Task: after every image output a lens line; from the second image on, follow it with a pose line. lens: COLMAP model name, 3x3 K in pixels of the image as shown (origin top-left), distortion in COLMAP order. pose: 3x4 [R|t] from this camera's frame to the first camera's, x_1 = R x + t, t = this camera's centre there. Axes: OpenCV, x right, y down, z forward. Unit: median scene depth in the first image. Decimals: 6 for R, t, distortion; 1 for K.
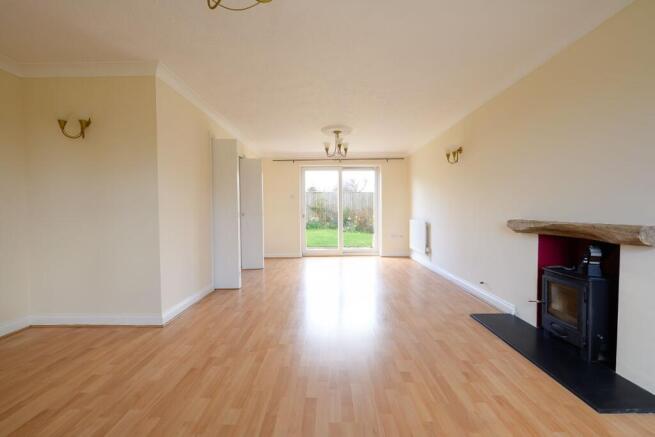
lens RADIAL K [[271.7, 0, 325.6], [0, 271.7, 217.4], [0, 0, 1]] dist [-0.008240, -0.000051]
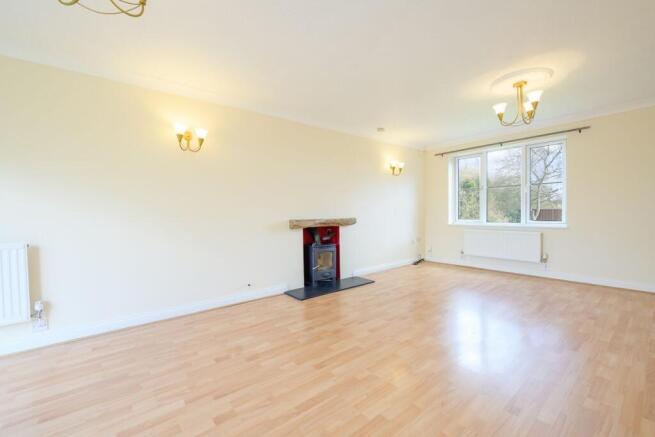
lens RADIAL K [[271.7, 0, 325.6], [0, 271.7, 217.4], [0, 0, 1]] dist [-0.008240, -0.000051]
pose [[-0.630403, -0.001551, 0.776266, -0.664321], [0.036558, 0.998829, 0.031684, -0.056633], [-0.775406, 0.048353, -0.629608, 2.329237]]
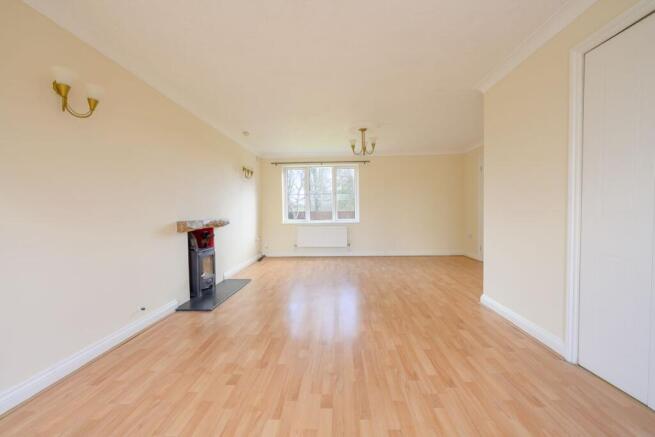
lens RADIAL K [[271.7, 0, 325.6], [0, 271.7, 217.4], [0, 0, 1]] dist [-0.008240, -0.000051]
pose [[-0.999131, 0.017954, 0.037615, 0.044378], [0.019679, 0.998747, 0.046007, -0.067677], [-0.036742, 0.046708, -0.998233, 2.863367]]
